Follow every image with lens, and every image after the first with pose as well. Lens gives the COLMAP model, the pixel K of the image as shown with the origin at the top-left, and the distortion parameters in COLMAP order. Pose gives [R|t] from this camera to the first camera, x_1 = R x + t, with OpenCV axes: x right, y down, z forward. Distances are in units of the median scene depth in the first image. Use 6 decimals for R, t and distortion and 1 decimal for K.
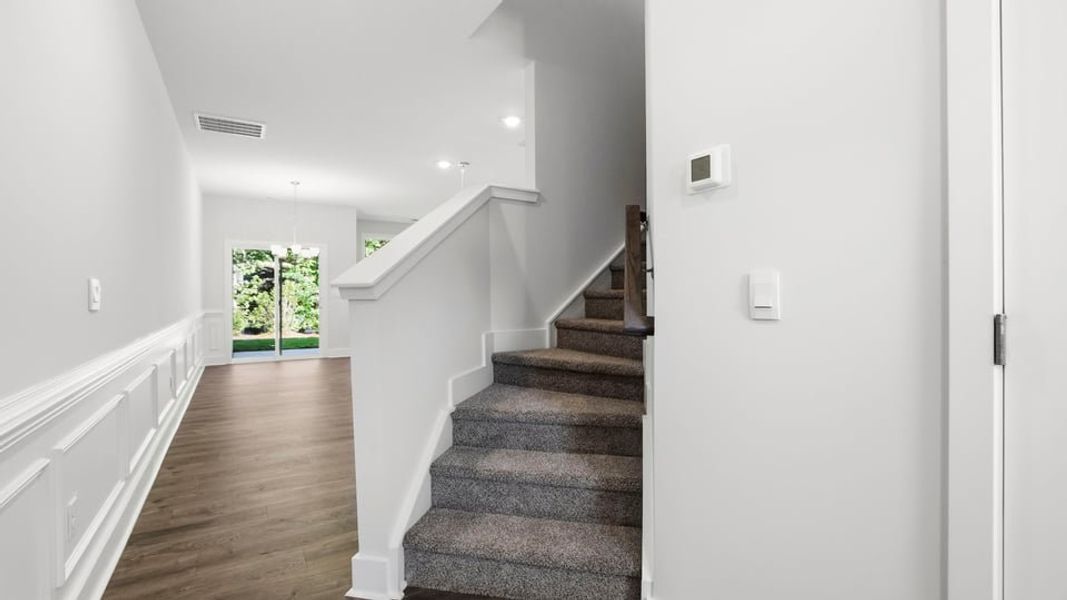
lens RADIAL K [[473.1, 0, 529.8], [0, 473.1, 297.4], [0, 0, 1]] dist [-0.048782, 0.019135]
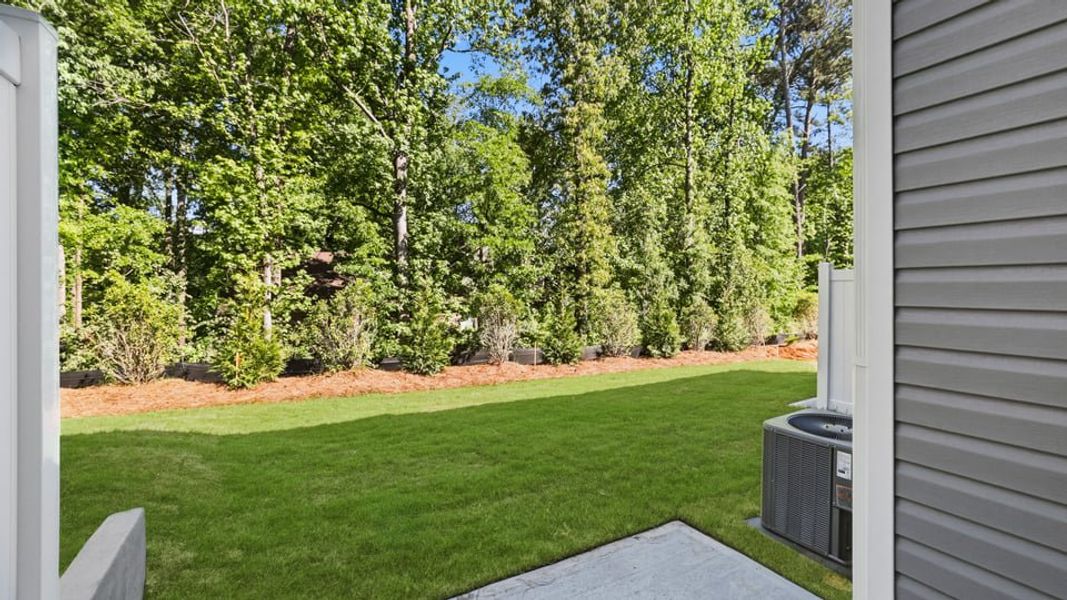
lens RADIAL K [[468.9, 0, 531.4], [0, 468.9, 277.1], [0, 0, 1]] dist [-0.046625, 0.018187]
pose [[0.998632, -0.008024, -0.051671, -0.995270], [0.006763, 0.999676, -0.024520, -0.079050], [0.051851, 0.024137, 0.998363, 1.589905]]
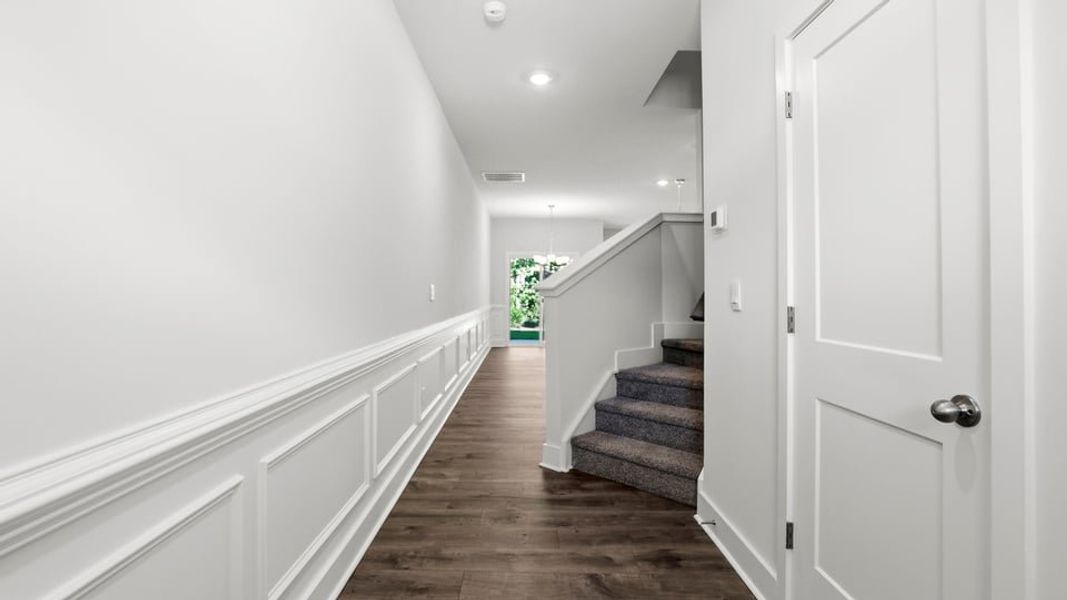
lens RADIAL K [[486.1, 0, 533.5], [0, 486.1, 300.0], [0, 0, 1]] dist [-0.048169, 0.021920]
pose [[0.856868, 0.015461, -0.515304, 0.164418], [-0.013732, 0.999880, 0.007165, 0.001875], [0.515353, 0.000937, 0.856978, -0.183992]]
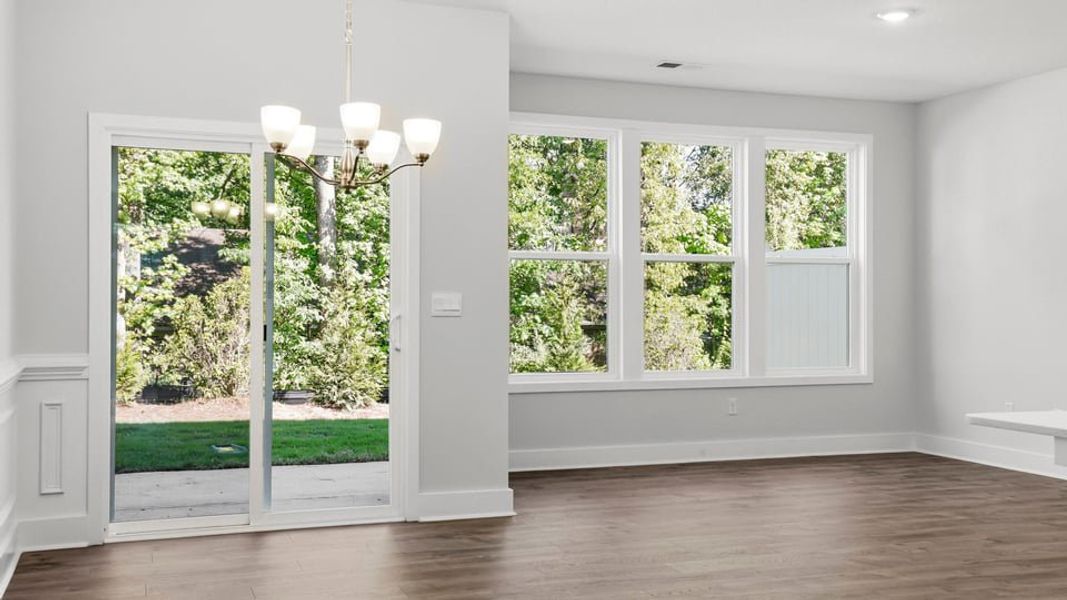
lens RADIAL K [[1085.6, 0, 531.8], [0, 1085.6, 313.8], [0, 0, 1]] dist [0.077669, -0.004826]
pose [[0.978739, 0.009171, -0.204904, -0.331882], [-0.008801, 0.999958, 0.002714, -0.005586], [0.204920, -0.000853, 0.978778, 0.520607]]
